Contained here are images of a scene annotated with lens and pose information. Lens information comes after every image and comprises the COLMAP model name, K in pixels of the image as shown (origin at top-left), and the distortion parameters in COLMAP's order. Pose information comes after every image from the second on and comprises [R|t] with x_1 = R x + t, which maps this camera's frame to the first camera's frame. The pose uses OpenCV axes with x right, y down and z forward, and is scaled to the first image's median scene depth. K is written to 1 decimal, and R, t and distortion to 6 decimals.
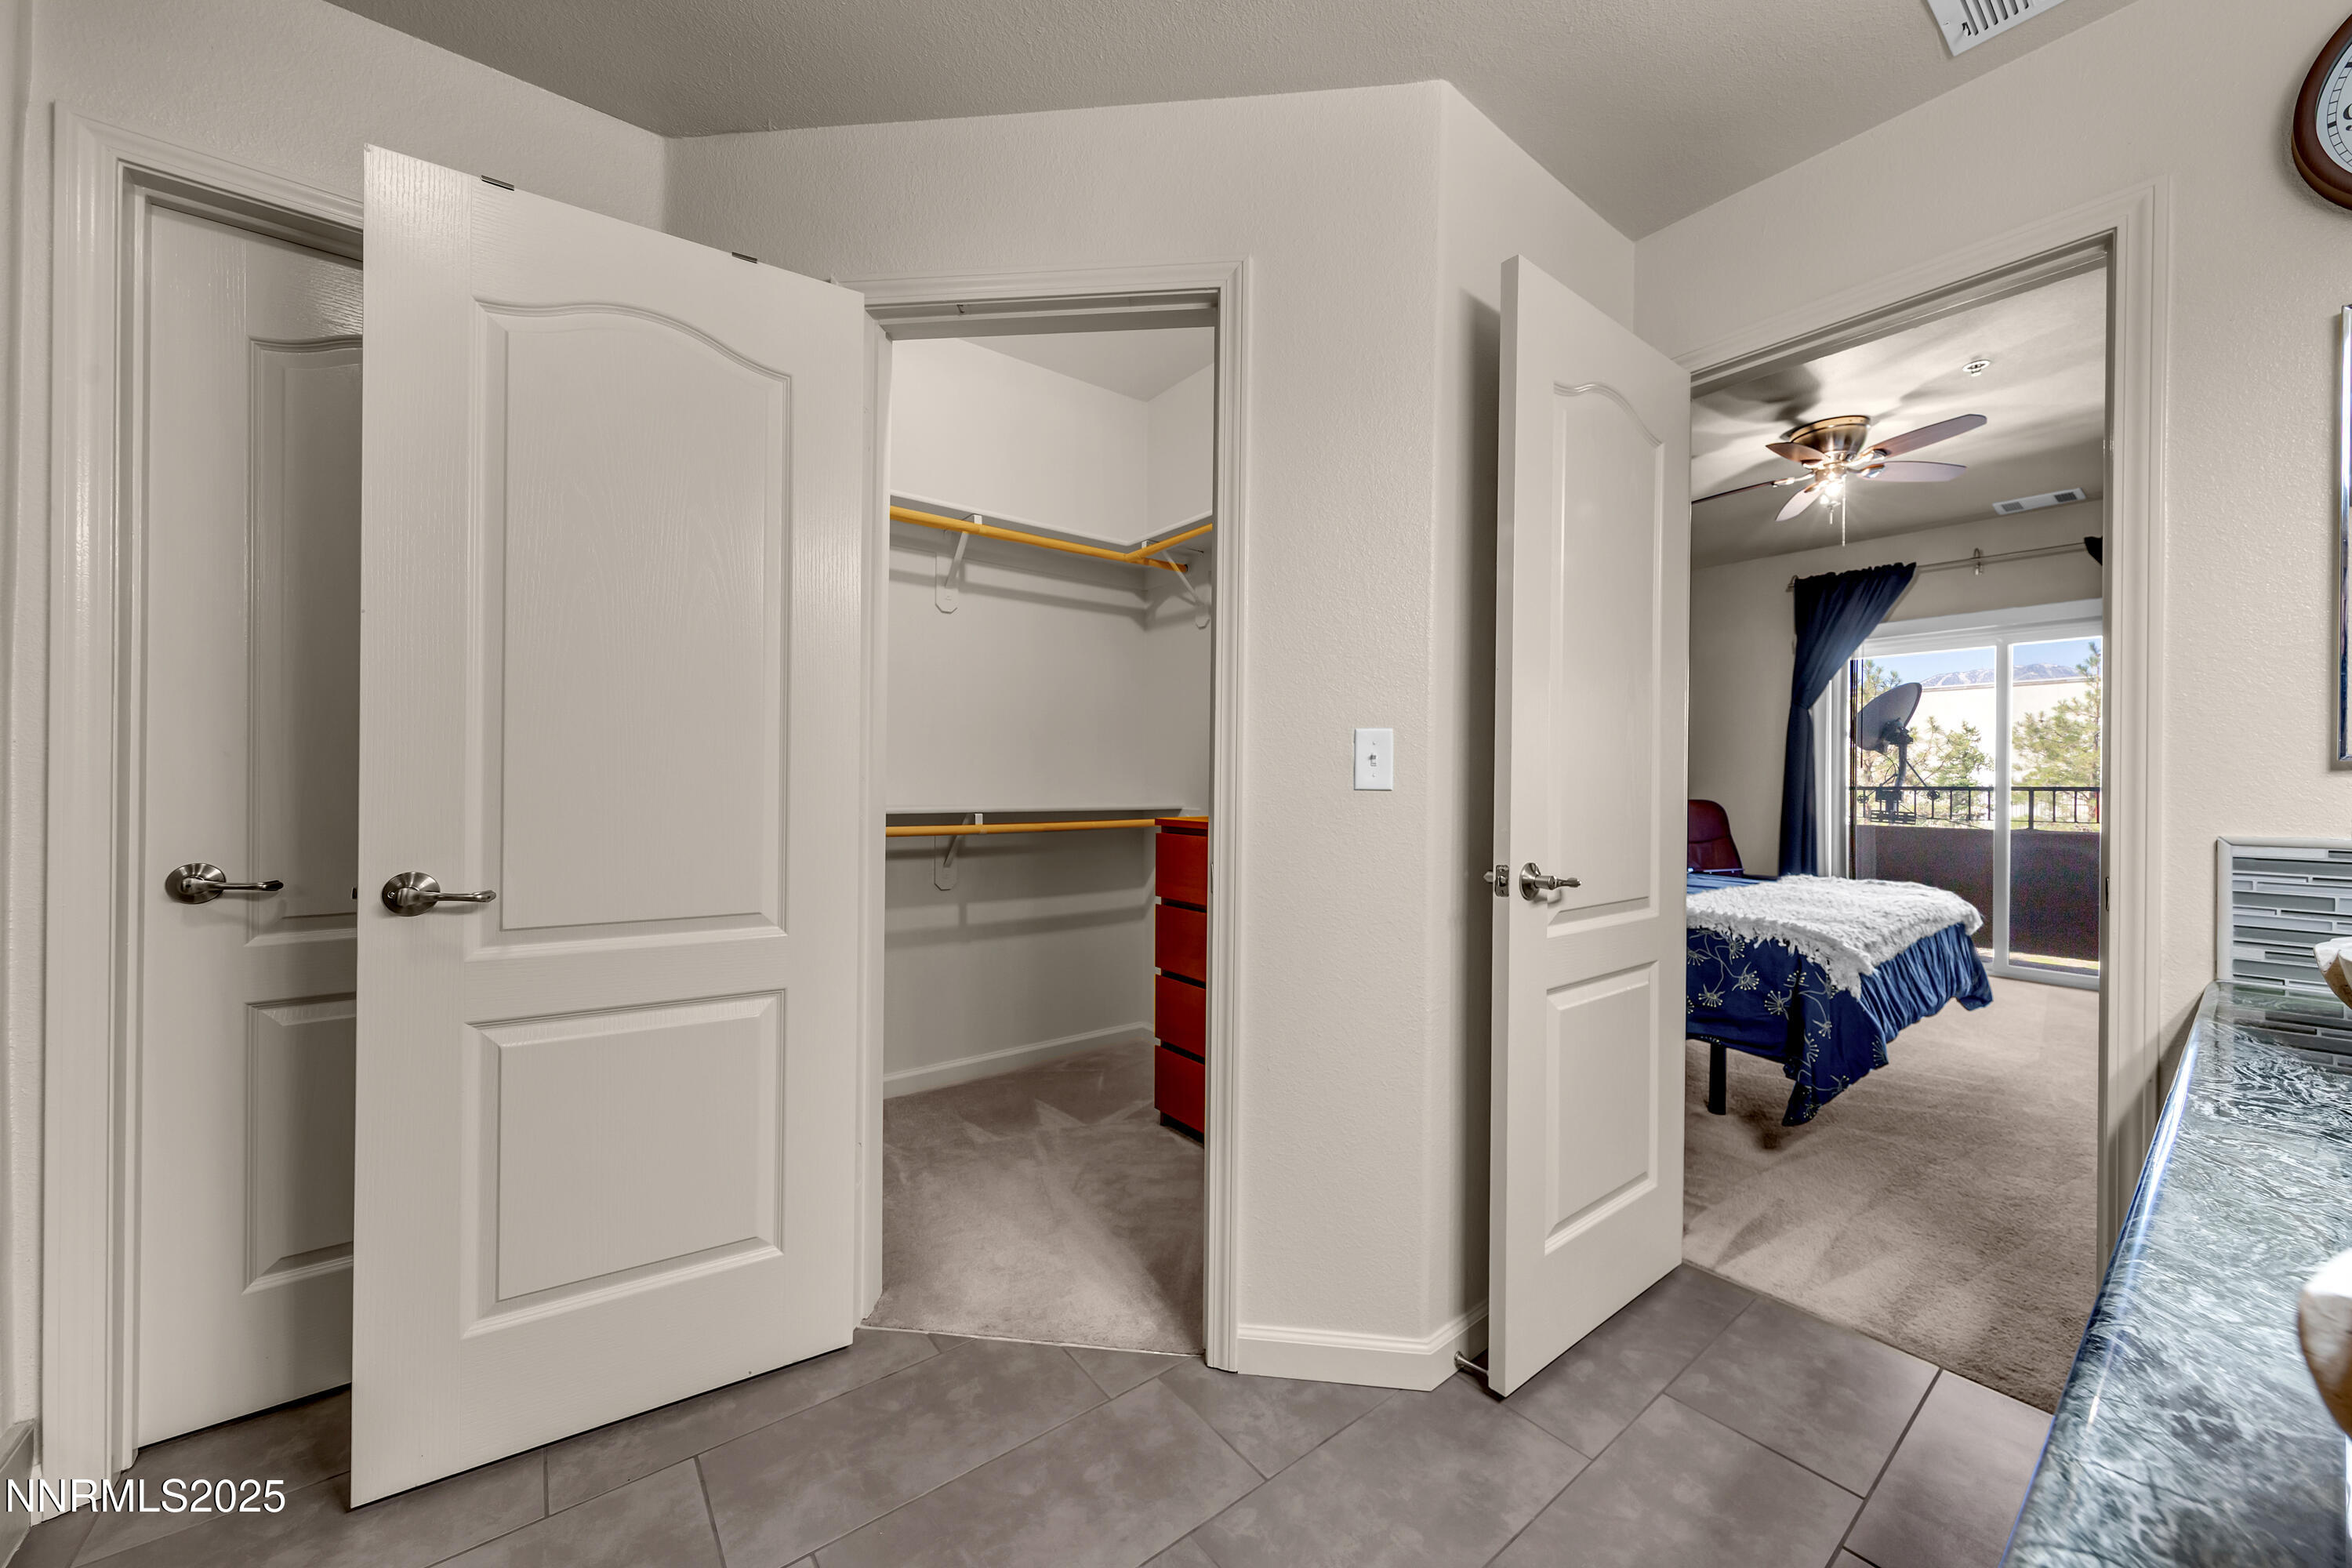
lens RADIAL K [[847.9, 0, 1202.5], [0, 847.9, 781.2], [0, 0, 1]] dist [0.001161, 0.000110]
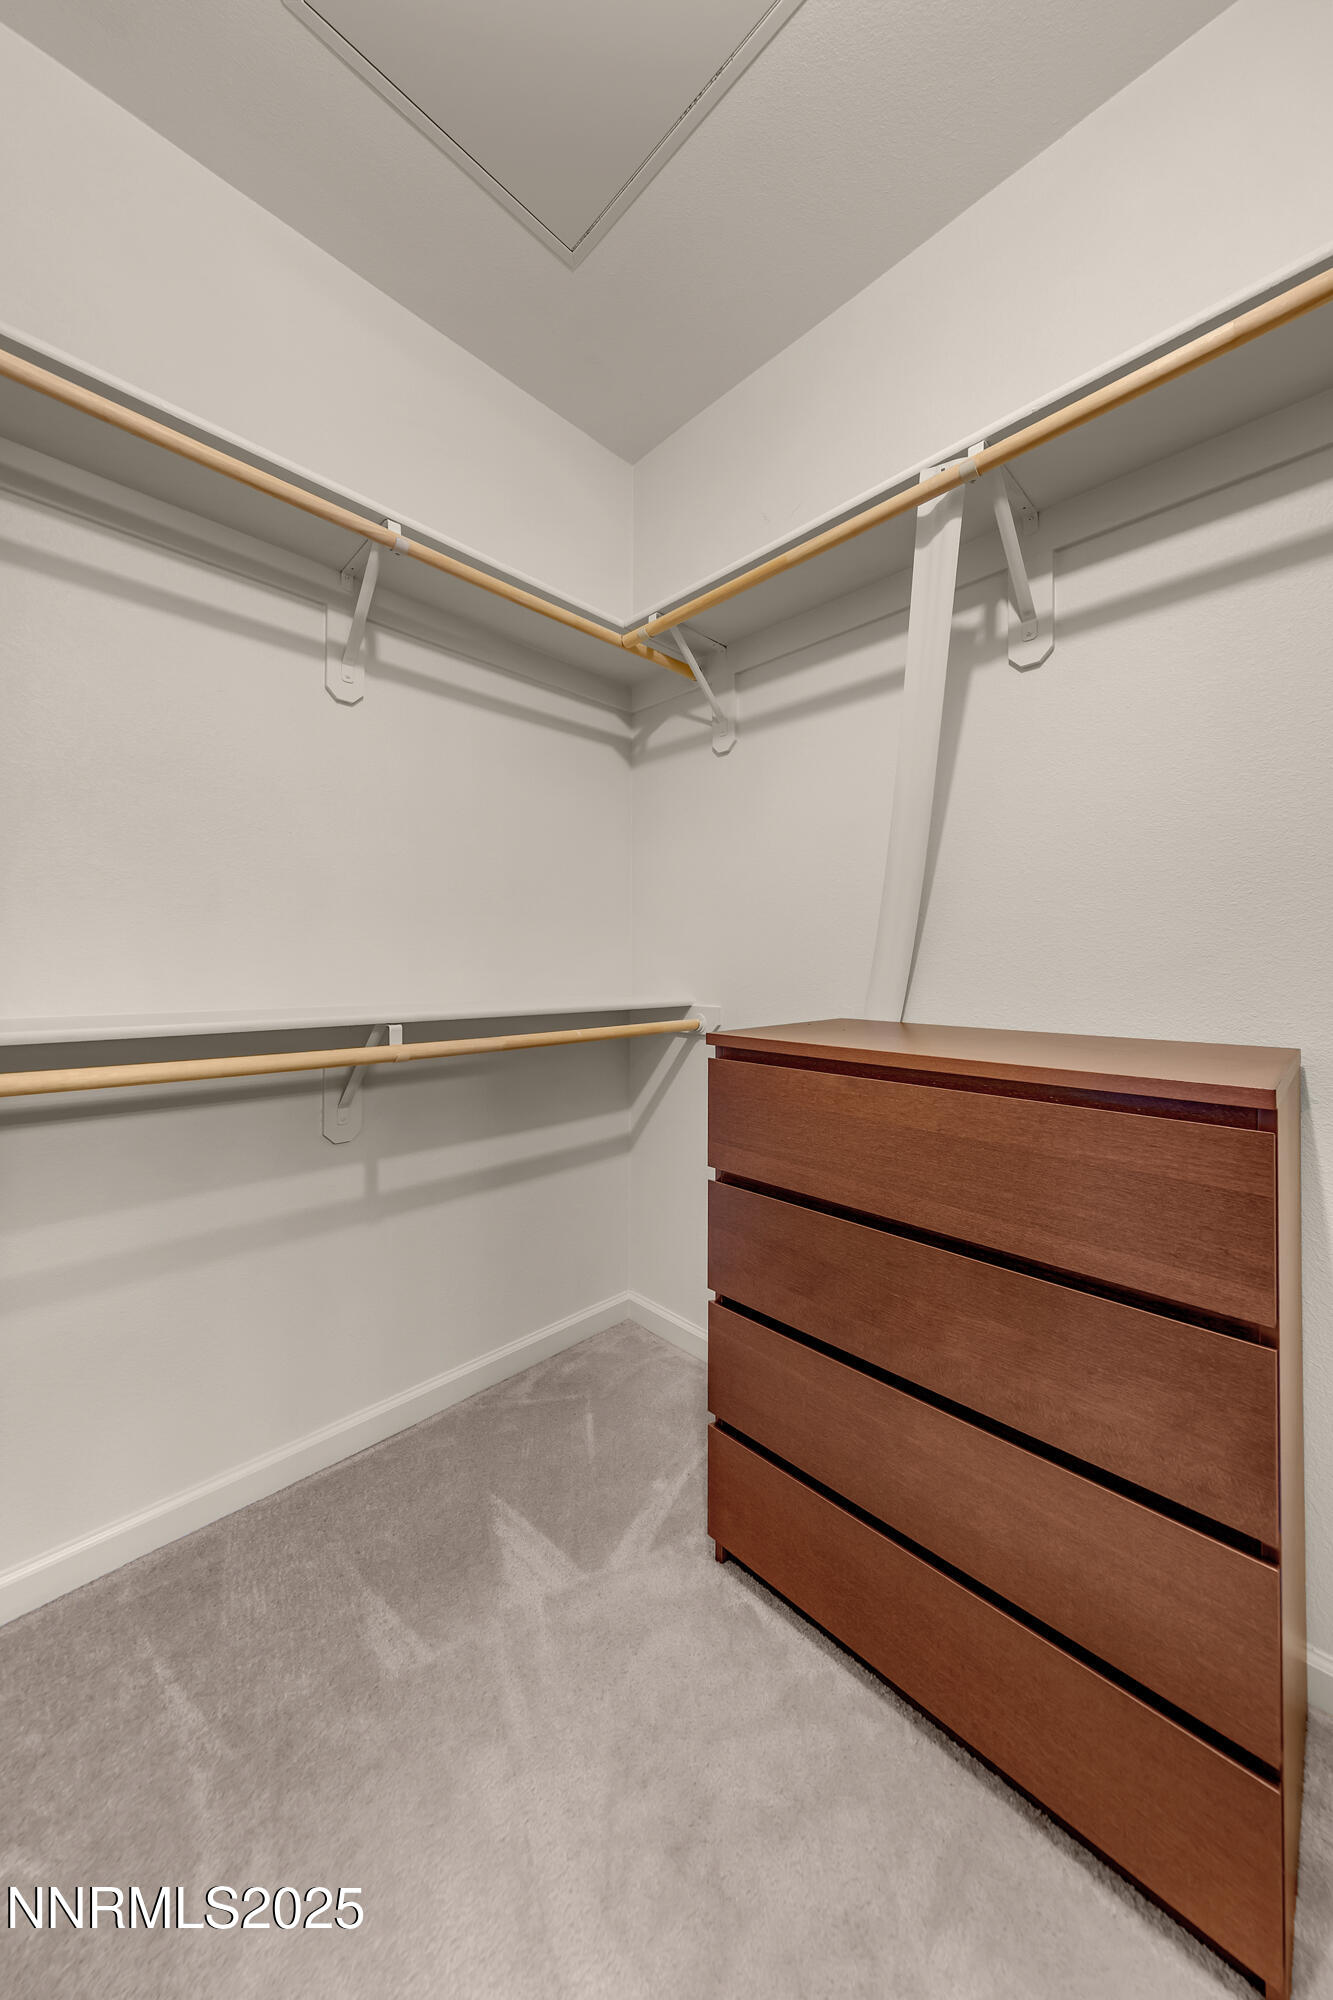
lens RADIAL K [[678.5, 0, 671.9], [0, 678.5, 964.9], [0, 0, 1]] dist [0.007900, 0.000008]
pose [[0.993517, 0.002233, 0.113662, -0.117805], [-0.002551, 0.999993, 0.002649, -0.005657], [-0.113655, -0.002922, 0.993516, 0.472871]]
